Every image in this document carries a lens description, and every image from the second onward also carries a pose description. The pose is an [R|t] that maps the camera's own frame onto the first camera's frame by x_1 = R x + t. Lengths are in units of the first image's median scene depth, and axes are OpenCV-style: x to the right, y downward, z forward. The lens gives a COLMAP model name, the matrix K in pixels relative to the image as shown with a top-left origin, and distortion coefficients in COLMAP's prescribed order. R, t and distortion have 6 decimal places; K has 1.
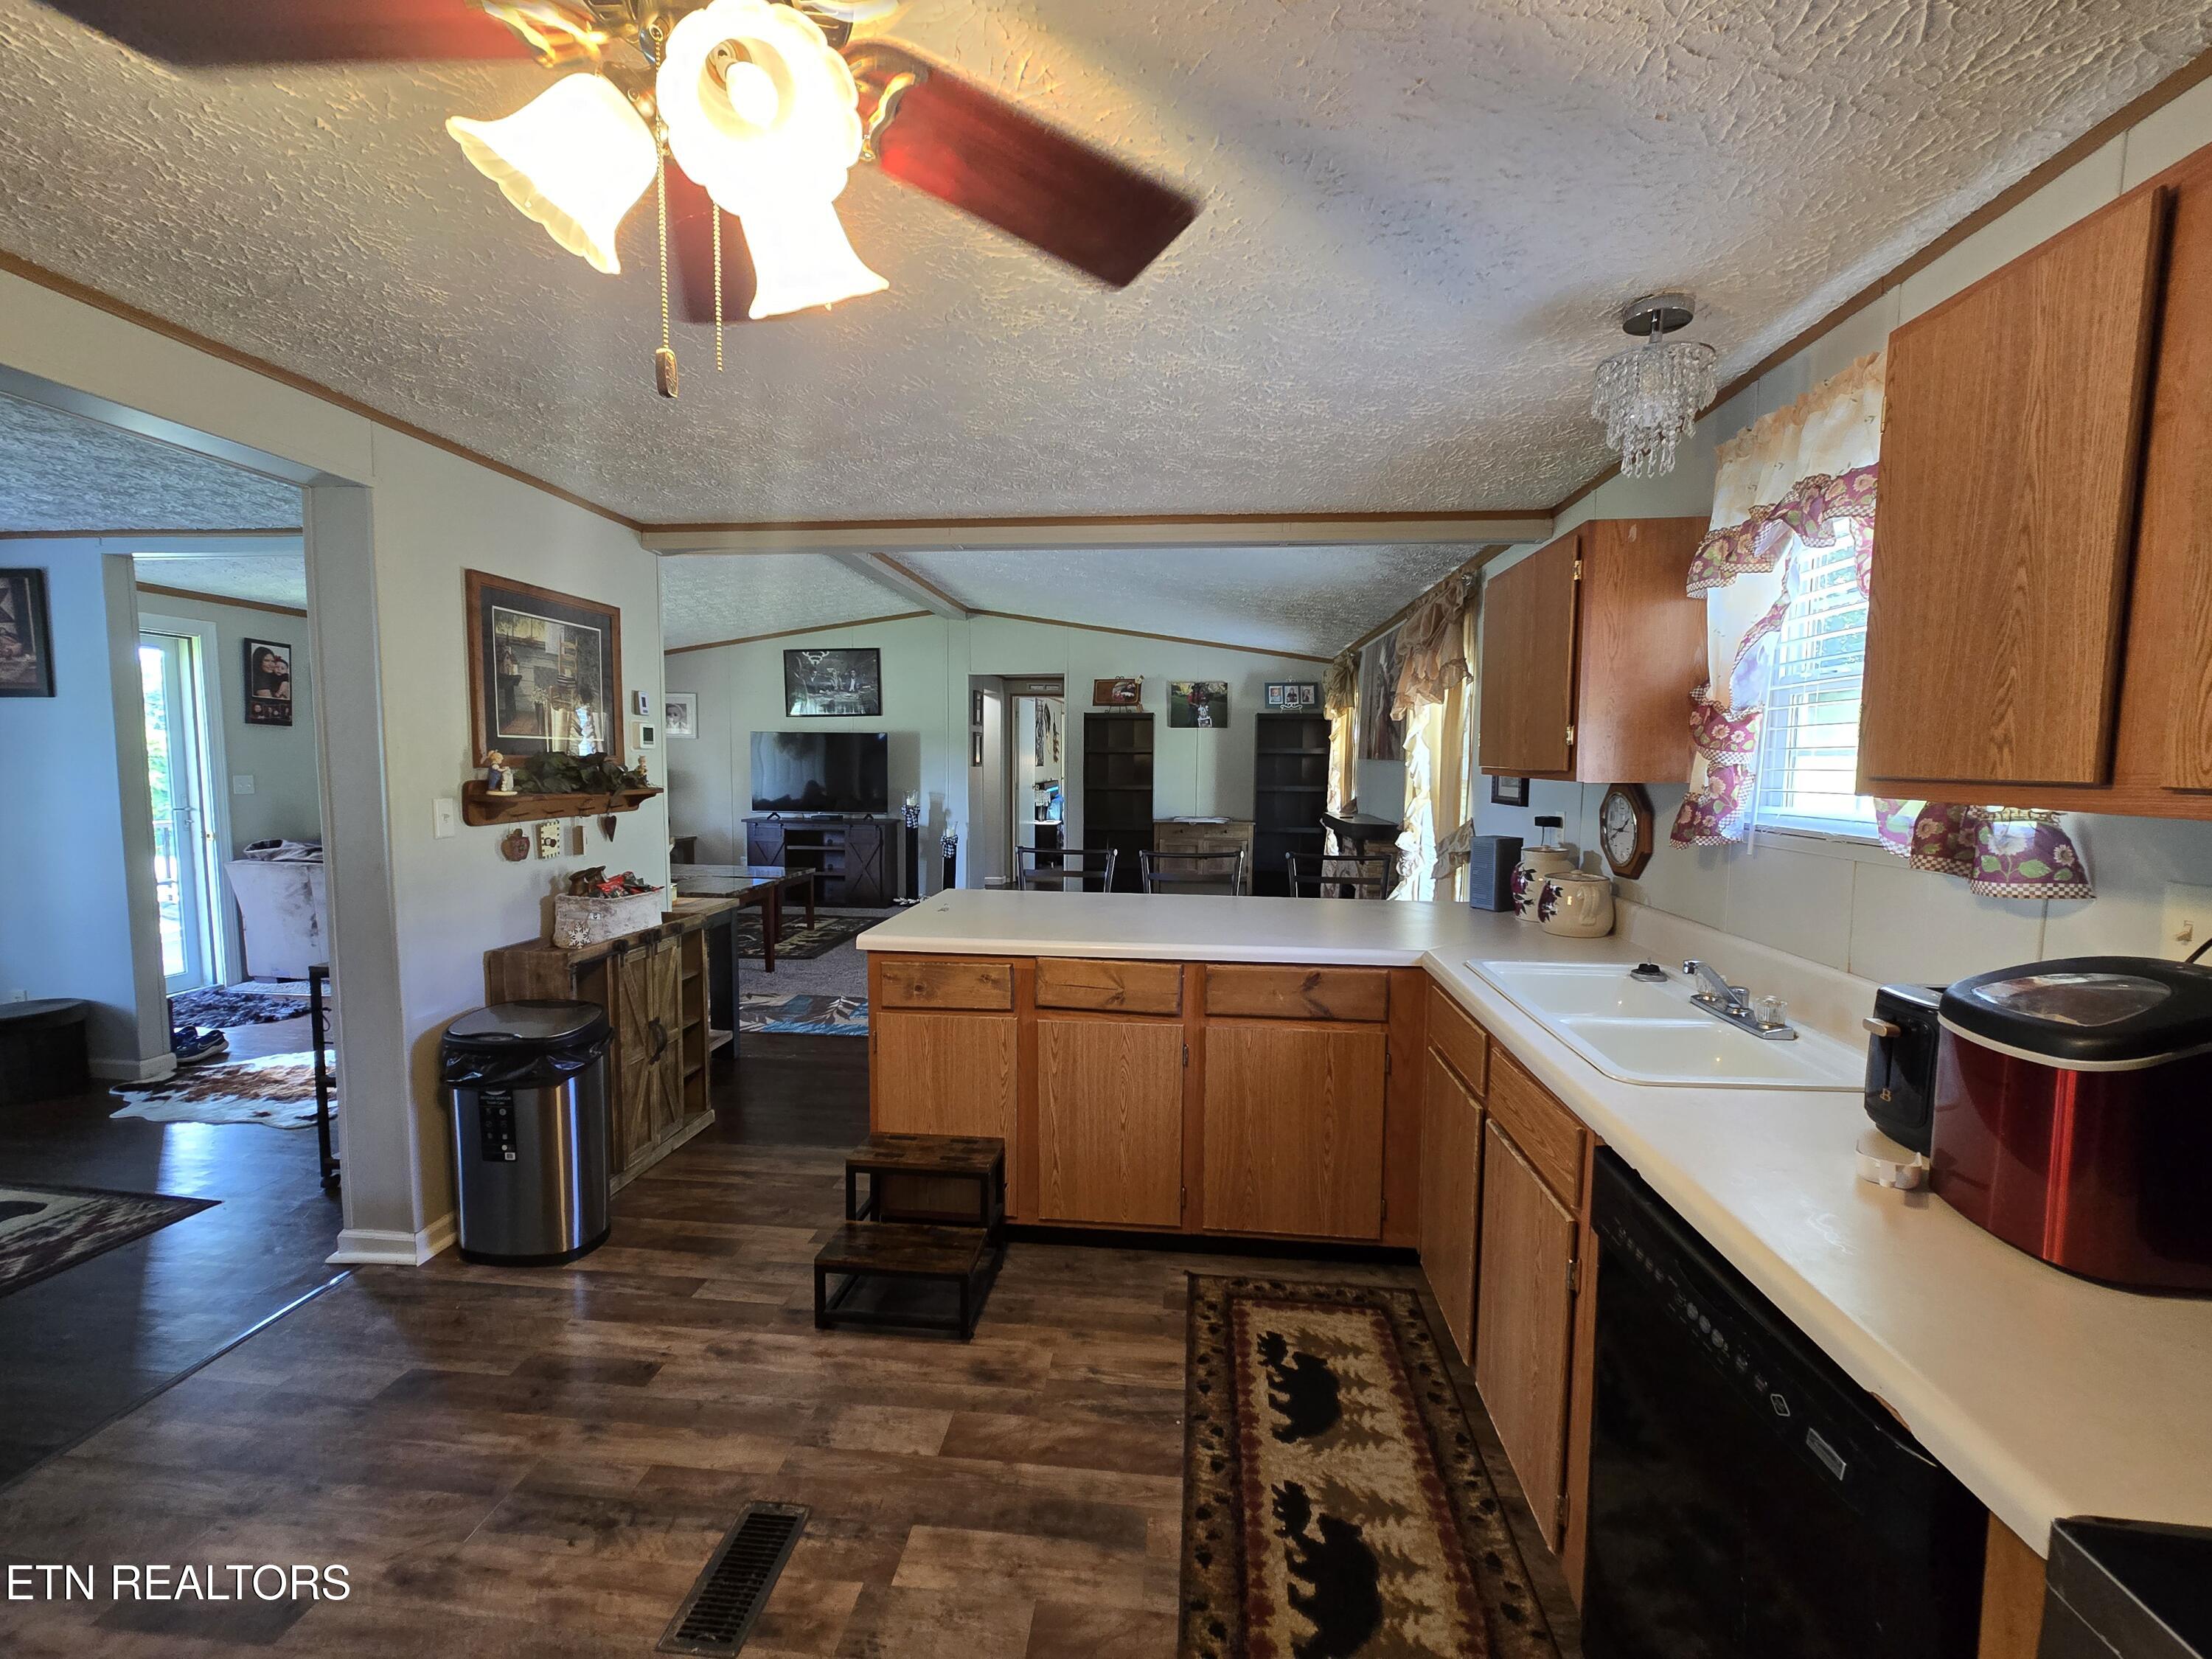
lens RADIAL K [[900.6, 0, 1106.0], [0, 900.6, 829.5], [0, 0, 1]] dist [-0.000069, 0.000526]
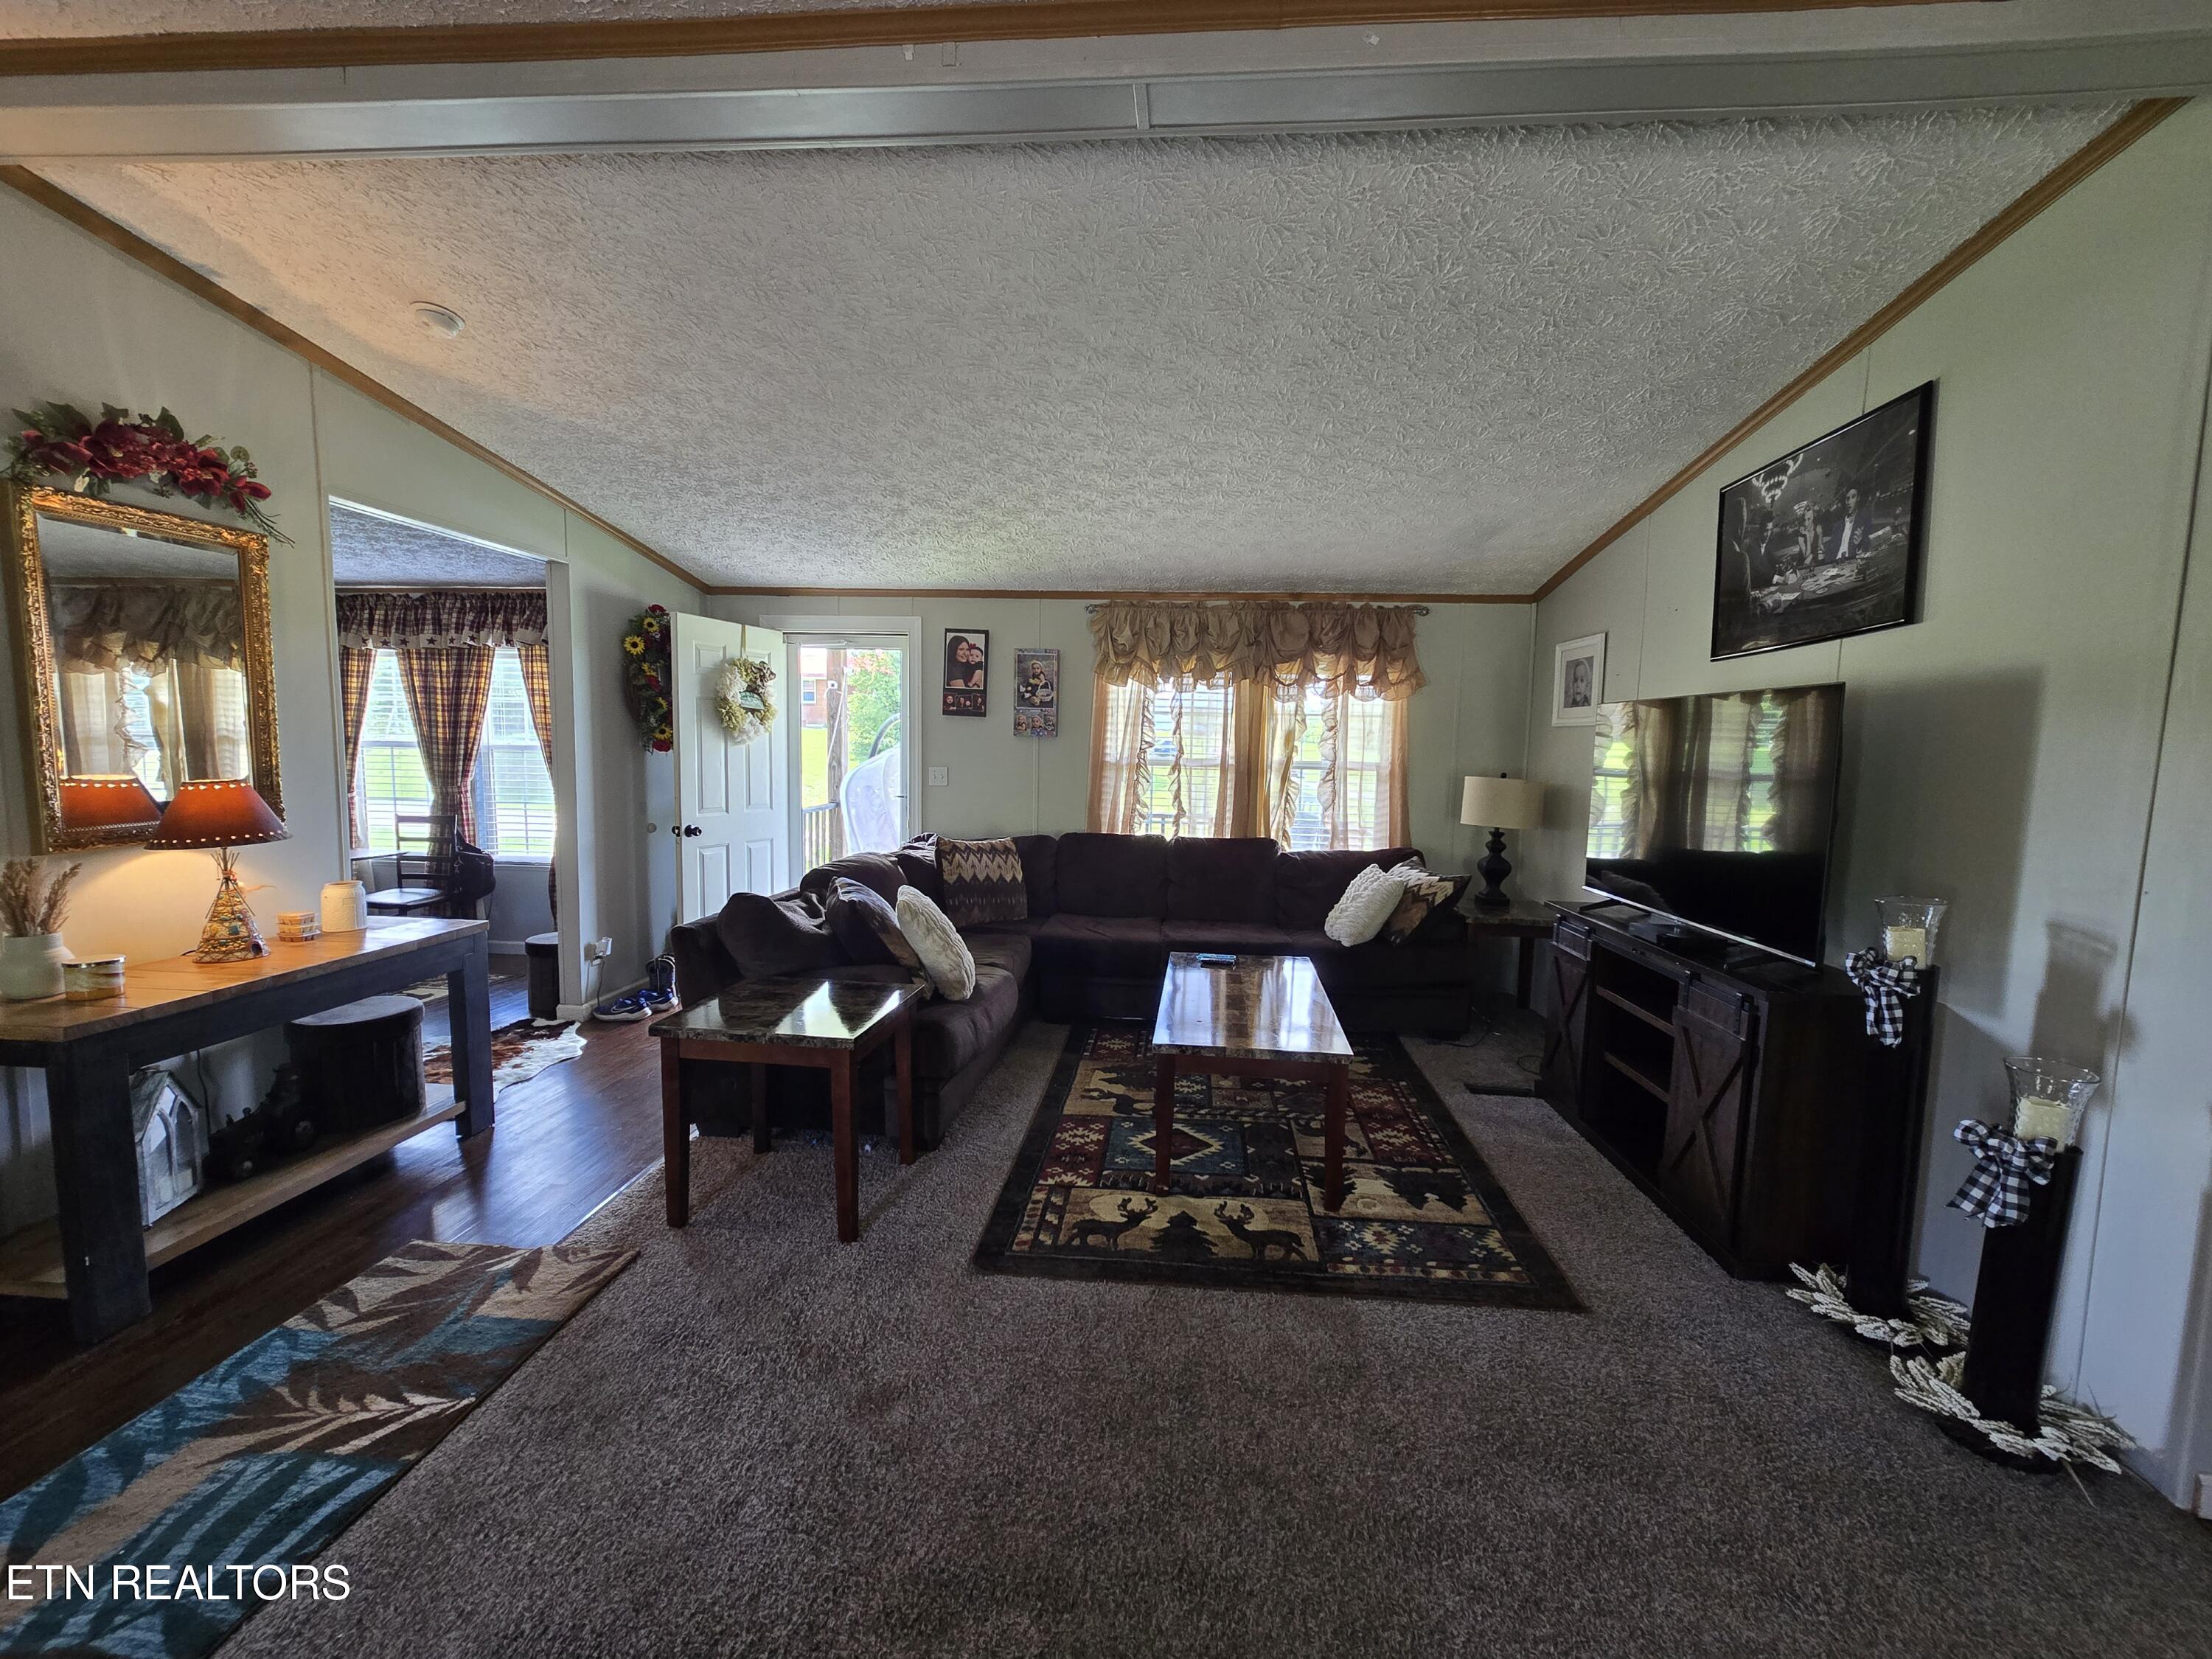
lens RADIAL K [[900.6, 0, 1106.0], [0, 900.6, 829.5], [0, 0, 1]] dist [-0.000069, 0.000526]
pose [[0.020400, 0.082234, -0.996404, 0.048902], [-0.104945, 0.991282, 0.079663, -0.088325], [0.994269, 0.102942, 0.028852, 1.132683]]
